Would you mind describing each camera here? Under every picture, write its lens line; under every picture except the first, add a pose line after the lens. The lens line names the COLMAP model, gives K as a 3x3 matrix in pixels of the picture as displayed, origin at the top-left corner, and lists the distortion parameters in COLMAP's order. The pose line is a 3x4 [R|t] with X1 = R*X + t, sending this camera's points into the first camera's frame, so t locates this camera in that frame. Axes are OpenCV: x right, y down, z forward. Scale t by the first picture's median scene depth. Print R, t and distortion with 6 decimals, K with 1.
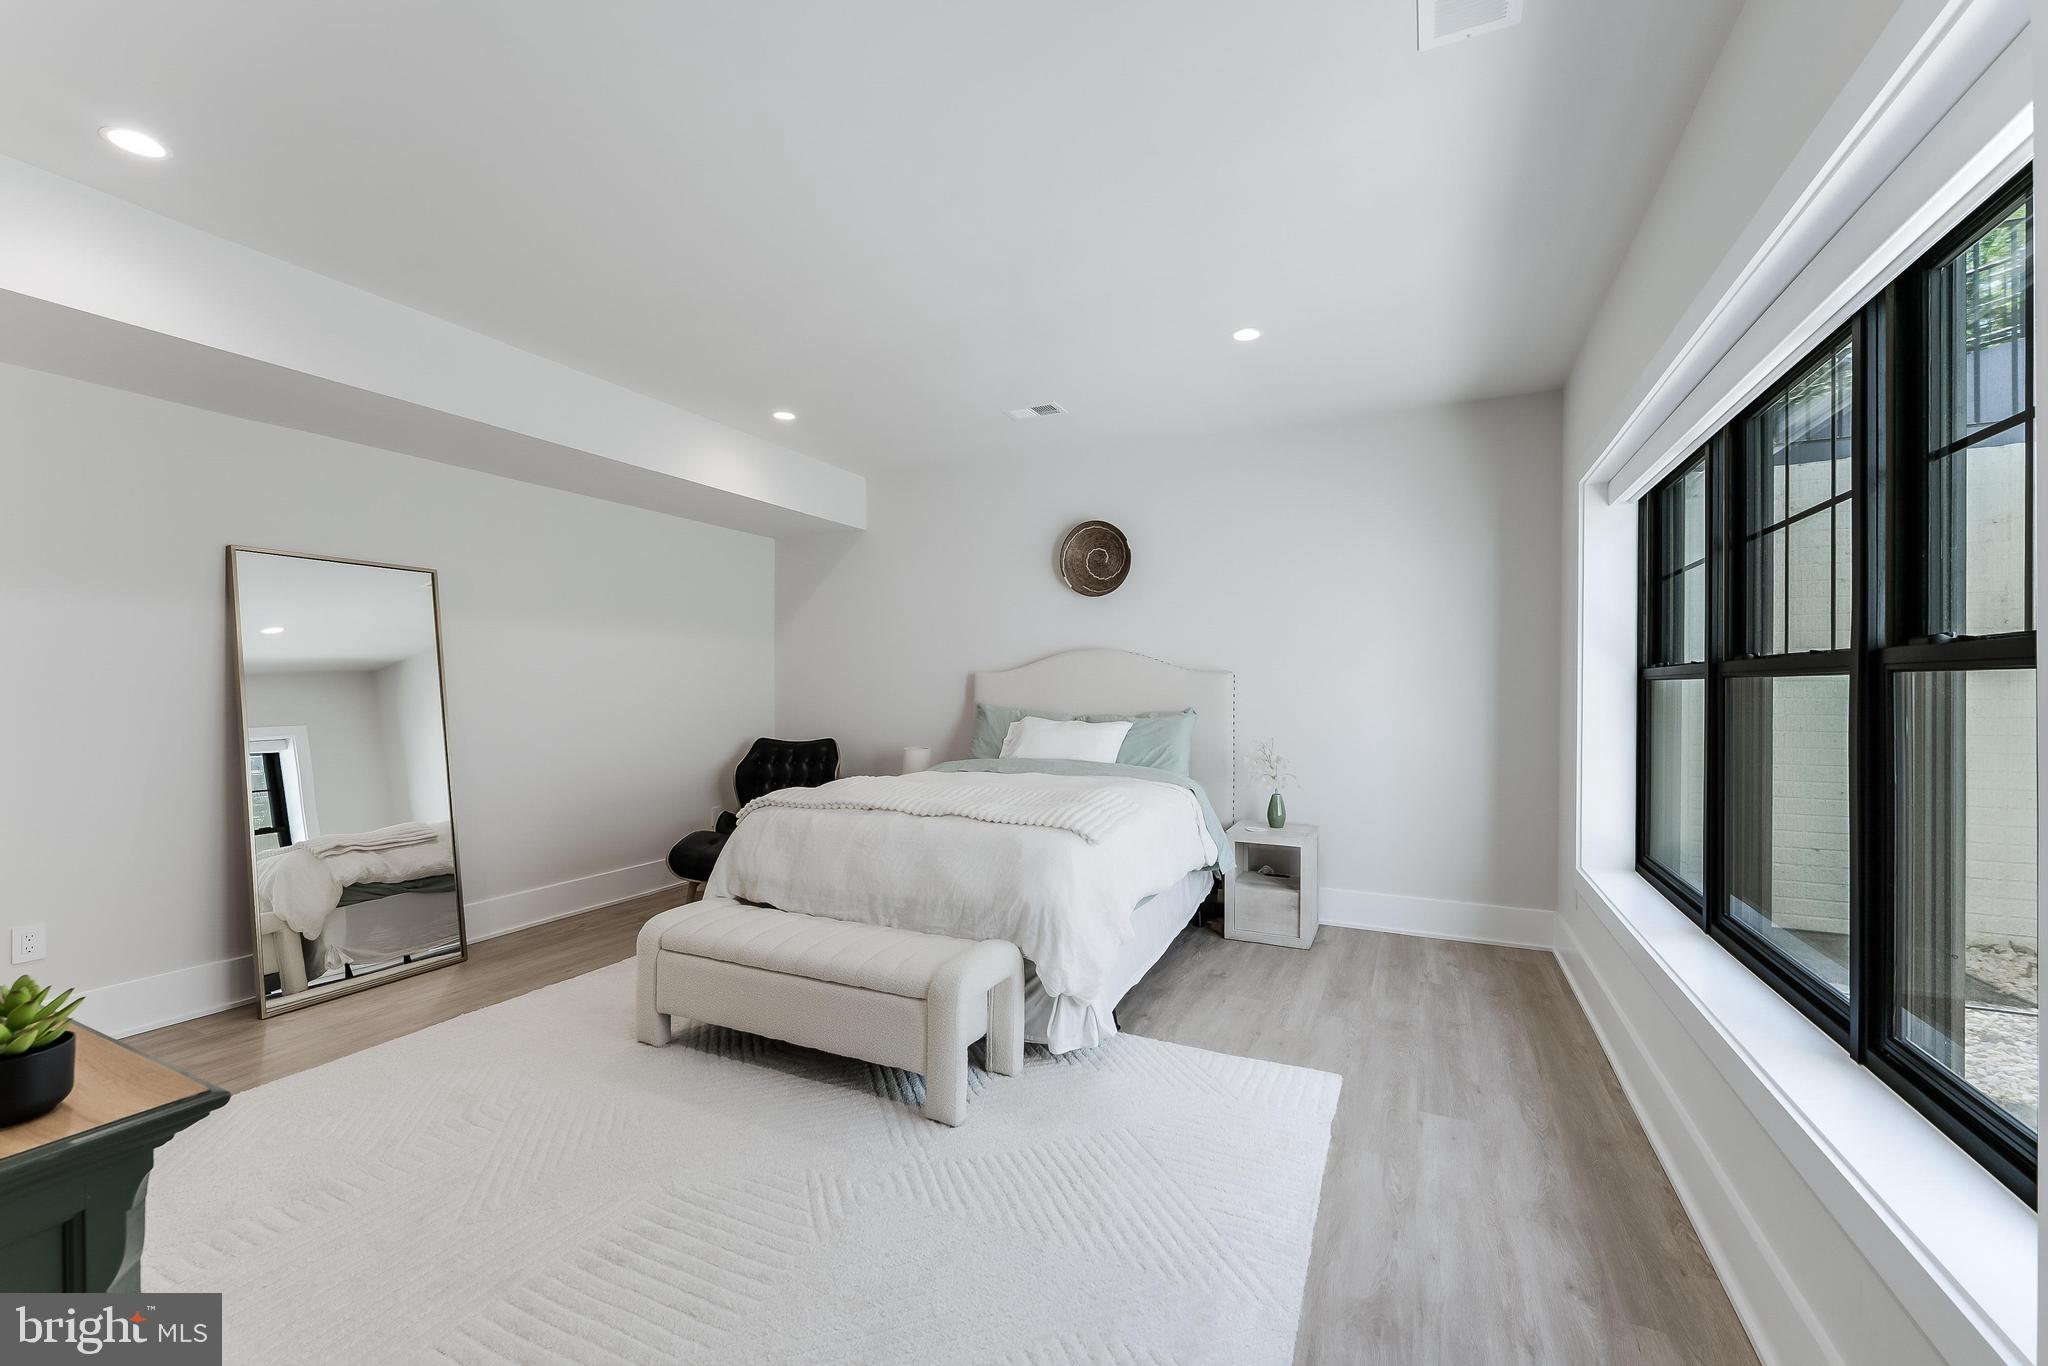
lens RADIAL K [[834.6, 0, 1011.0], [0, 834.6, 681.7], [0, 0, 1]] dist [-0.000966, 0.001375]
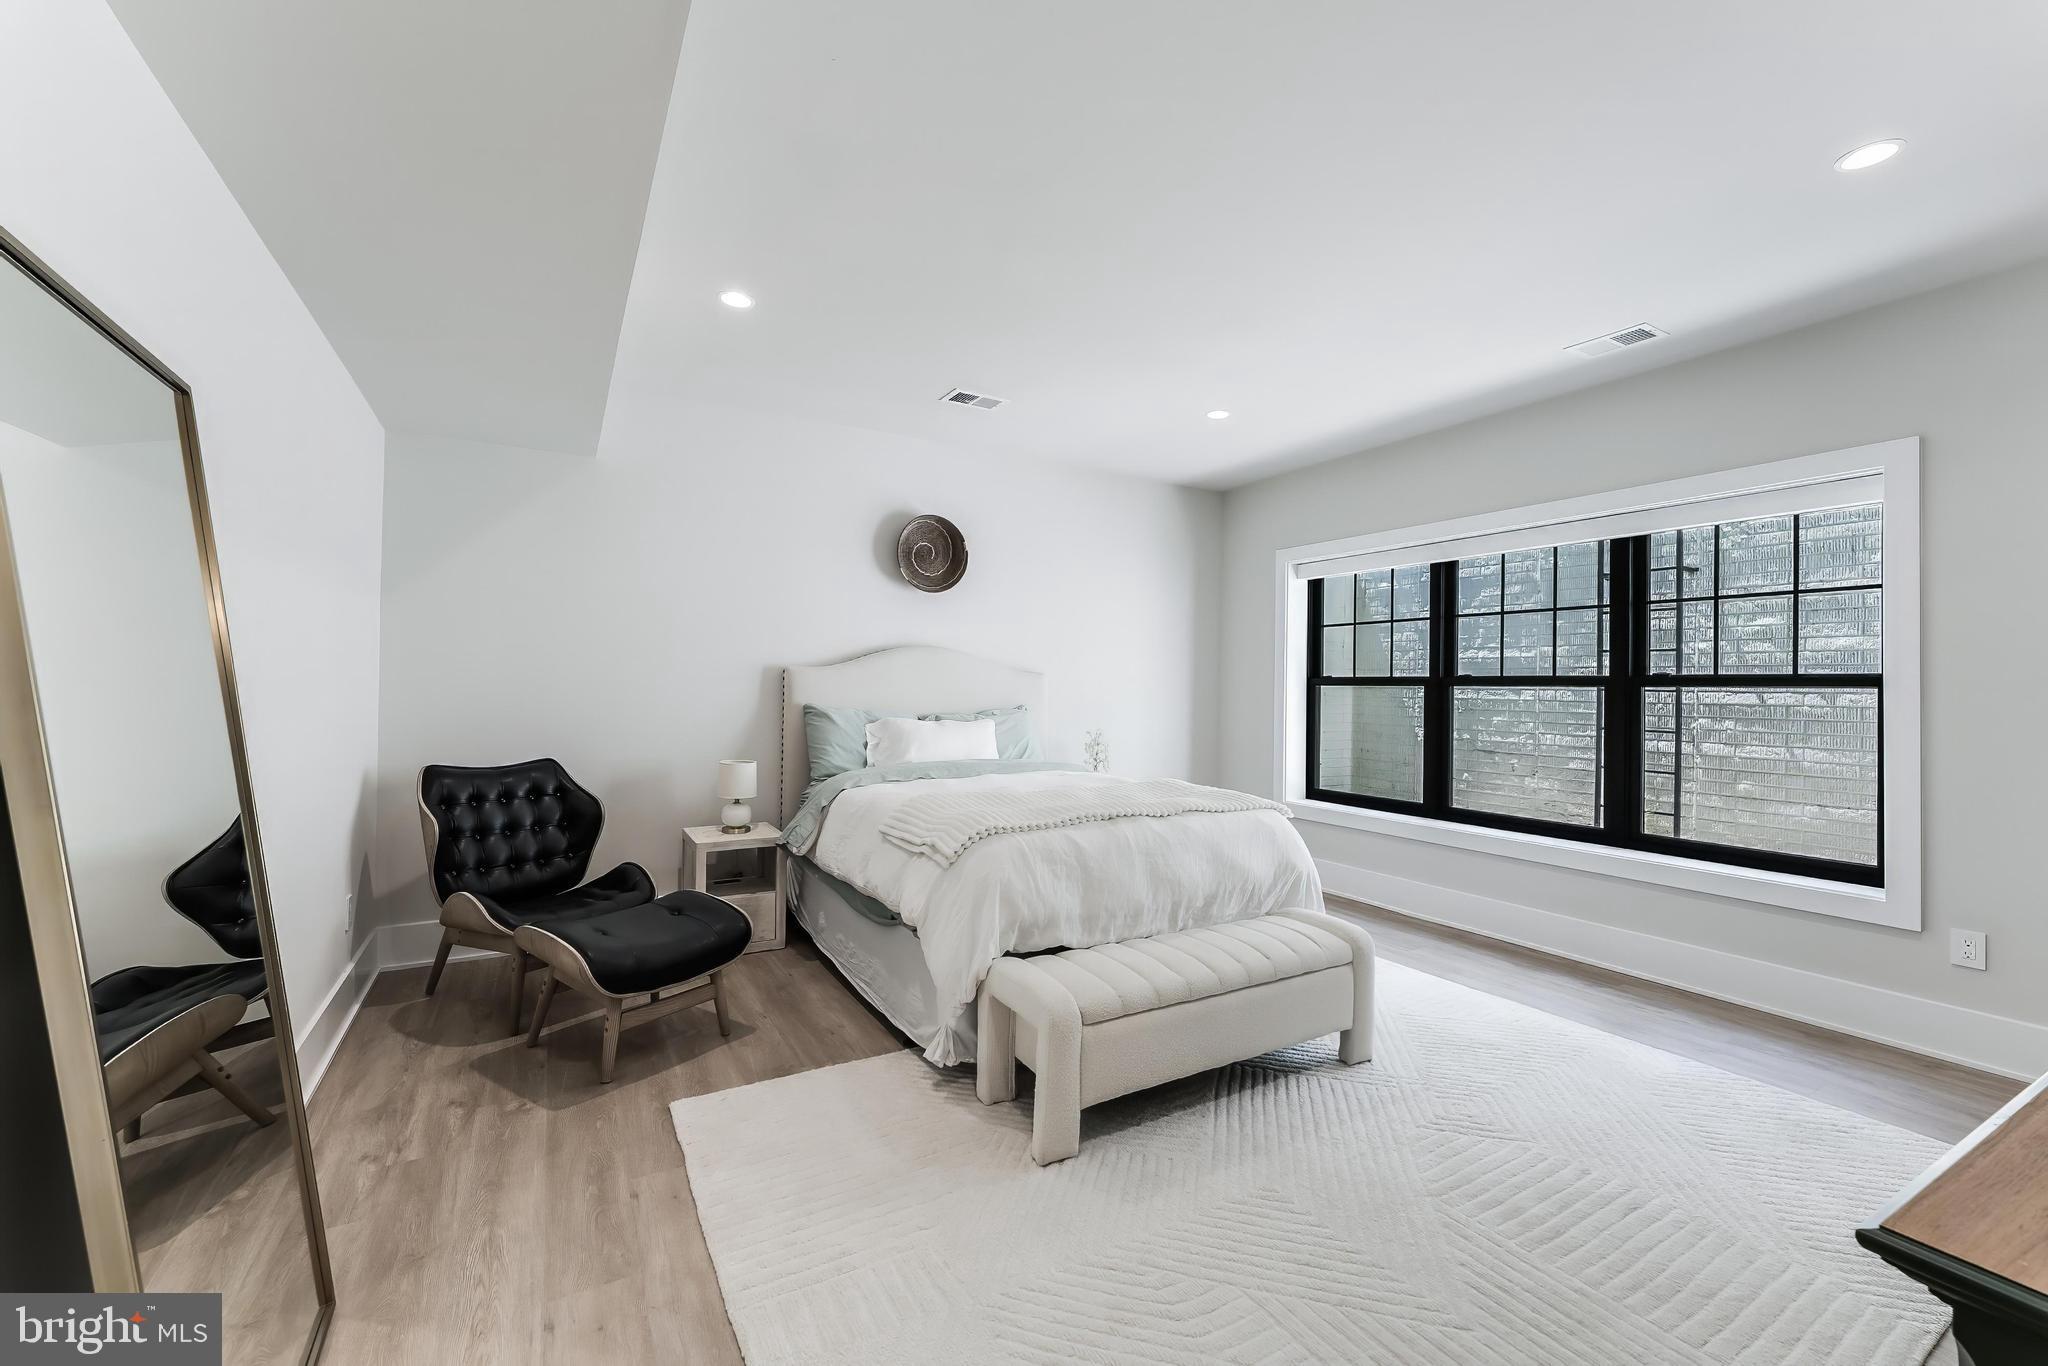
lens RADIAL K [[834.6, 0, 1024.3], [0, 834.6, 680.9], [0, 0, 1]] dist [-0.000966, 0.001375]
pose [[0.546754, 0.012364, 0.837202, -0.715902], [-0.019472, 0.999808, -0.002049, 0.001234], [-0.837067, -0.015181, 0.546890, 0.406037]]
